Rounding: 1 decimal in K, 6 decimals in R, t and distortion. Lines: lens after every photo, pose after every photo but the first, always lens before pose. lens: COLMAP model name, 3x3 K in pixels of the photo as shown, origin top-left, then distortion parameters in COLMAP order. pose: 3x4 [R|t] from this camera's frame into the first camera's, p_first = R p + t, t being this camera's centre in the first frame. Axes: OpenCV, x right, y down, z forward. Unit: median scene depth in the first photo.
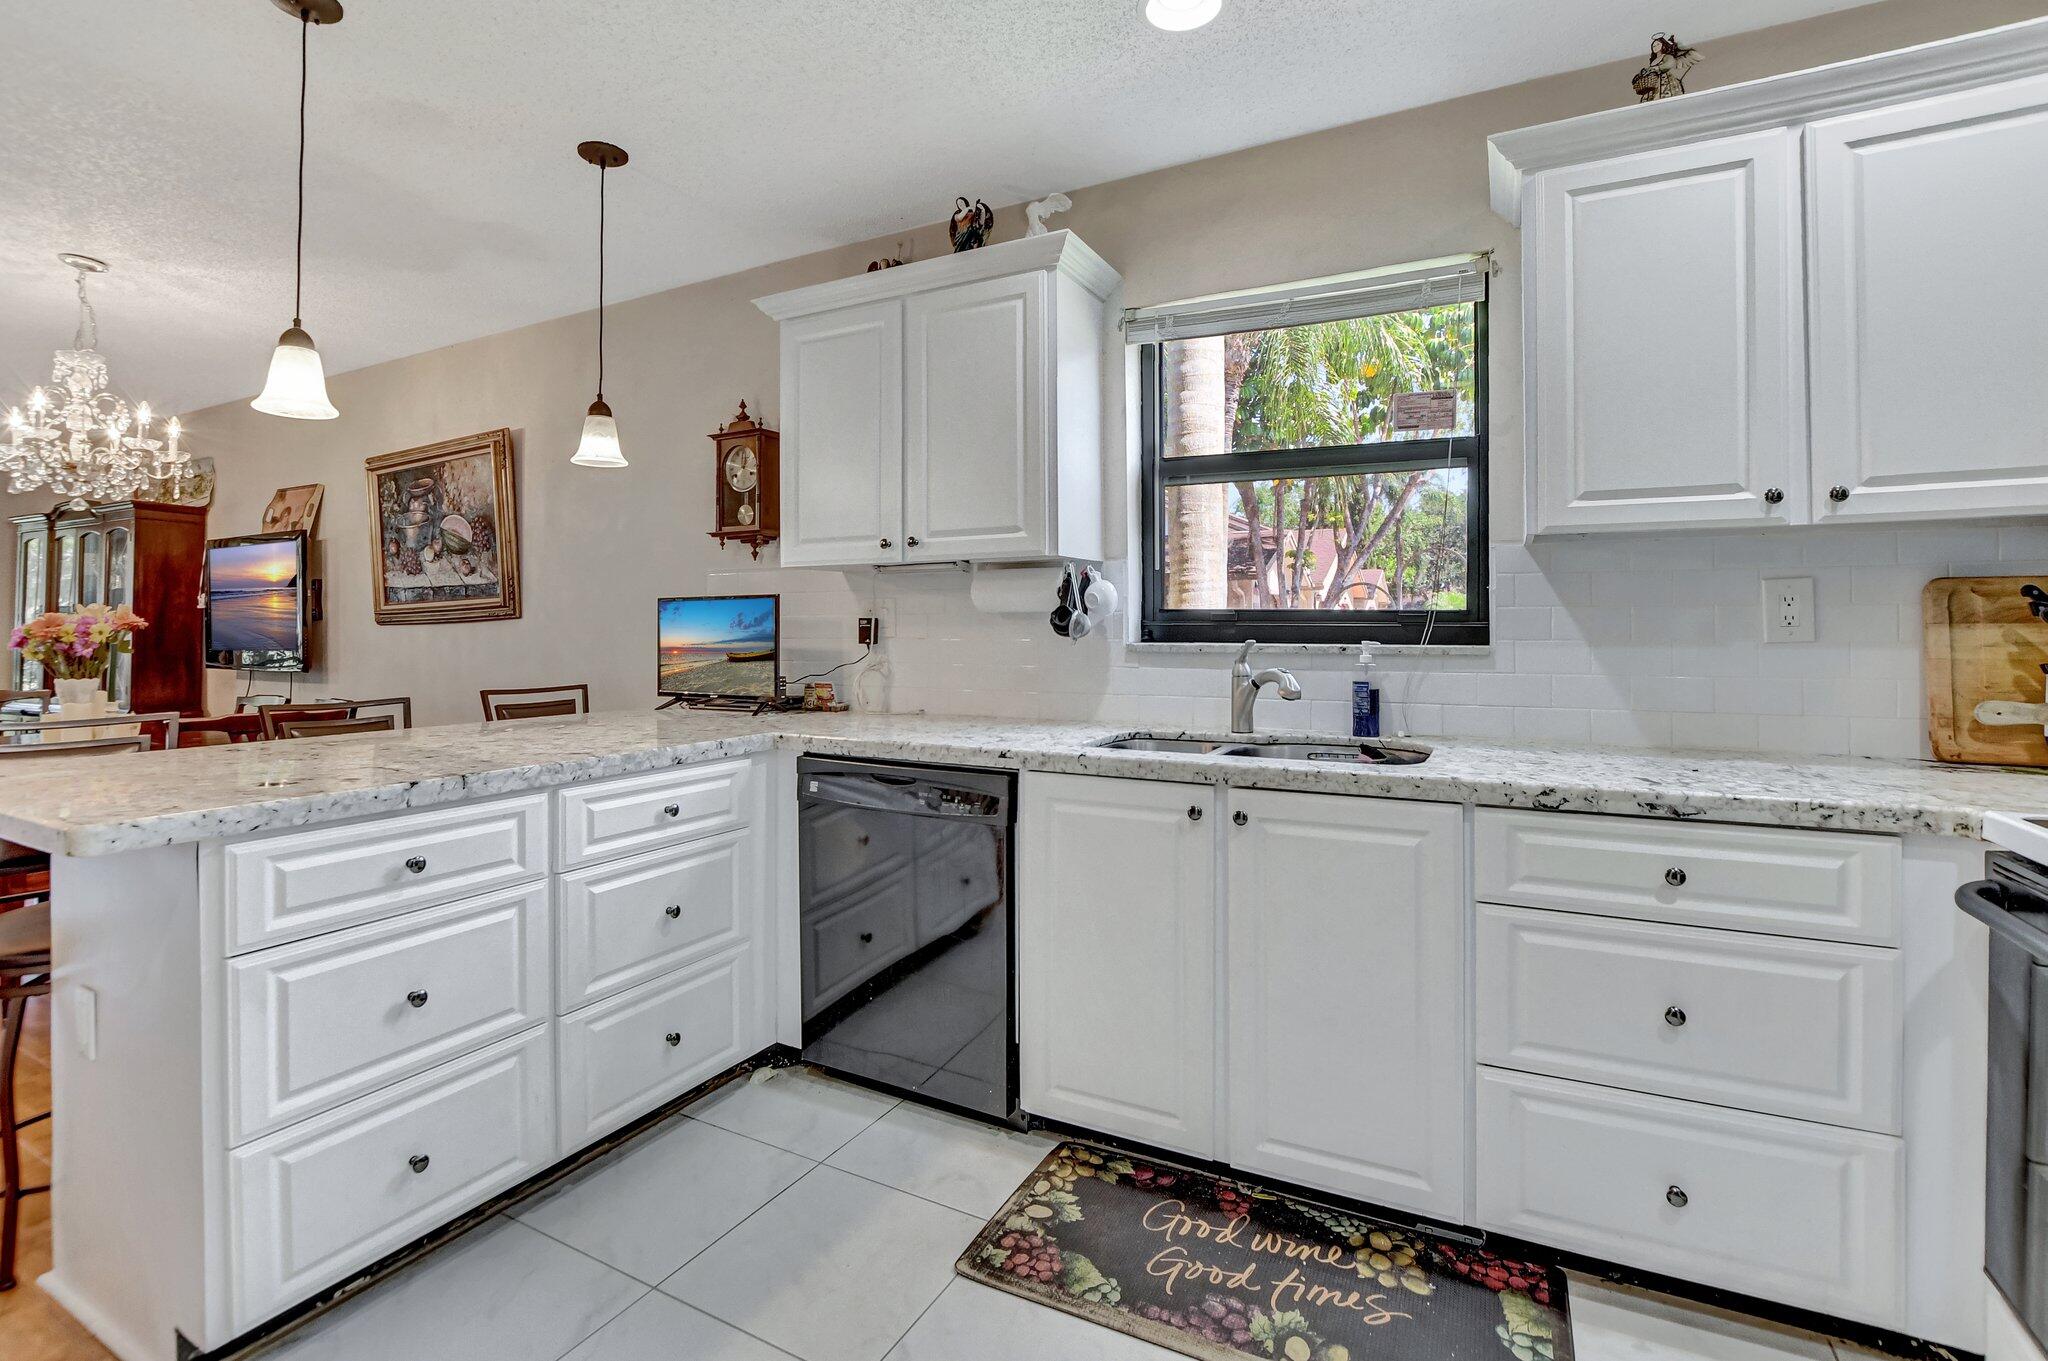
lens RADIAL K [[924.2, 0, 976.8], [0, 924.2, 619.1], [0, 0, 1]] dist [-0.024187, 0.001931]
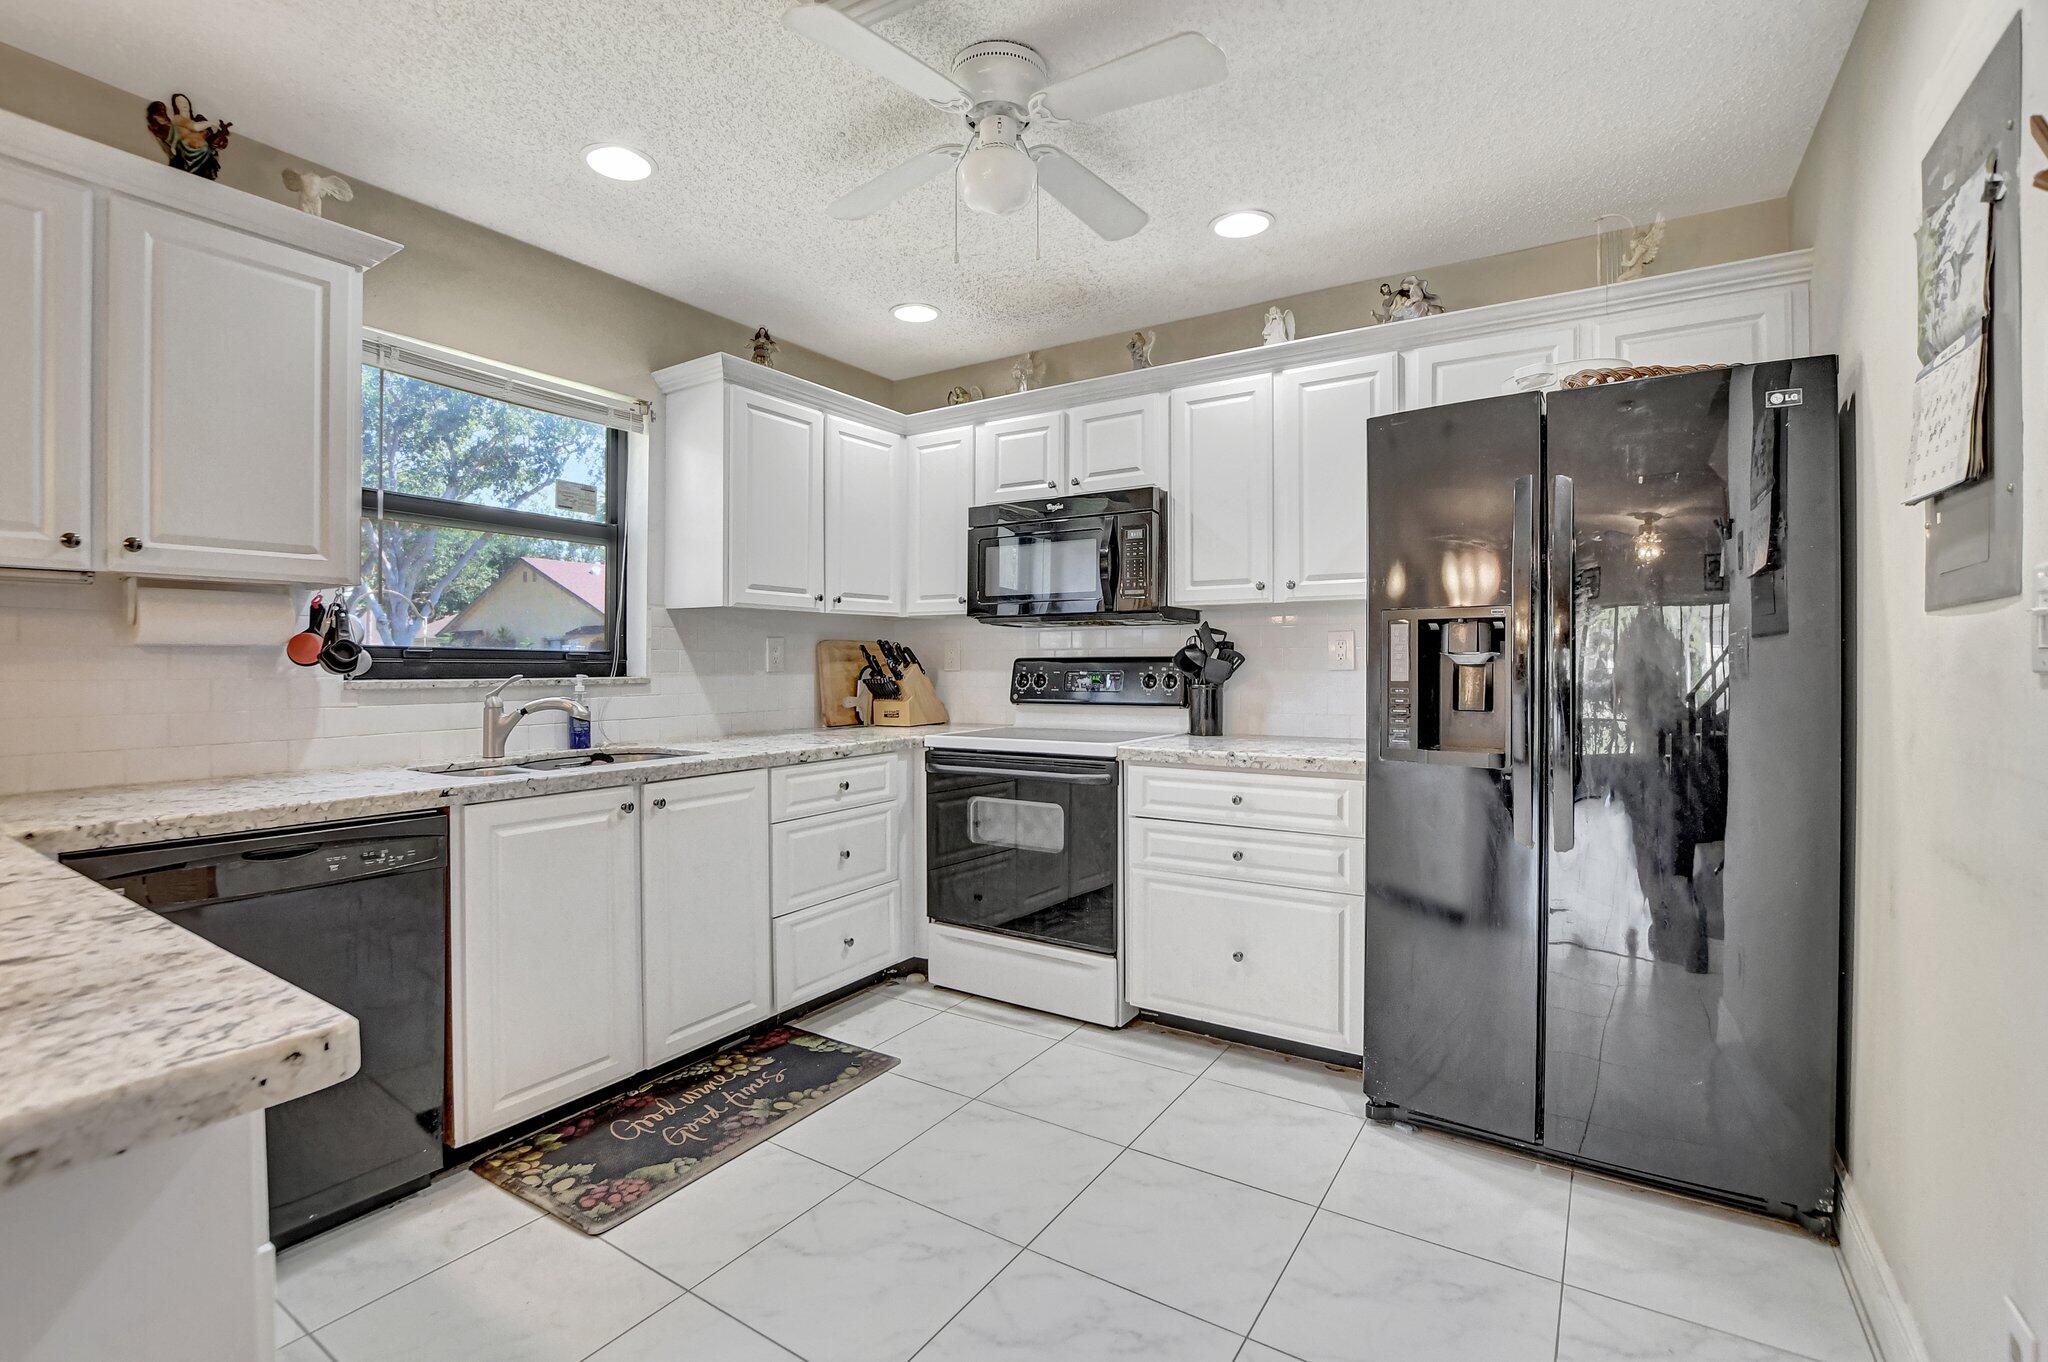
lens RADIAL K [[924.2, 0, 1002.2], [0, 924.2, 679.1], [0, 0, 1]] dist [-0.024187, 0.001931]
pose [[0.091675, -0.014450, 0.995684, -0.987478], [-0.003837, 0.999882, 0.014864, 0.011012], [-0.995782, -0.005184, 0.091609, 0.368661]]
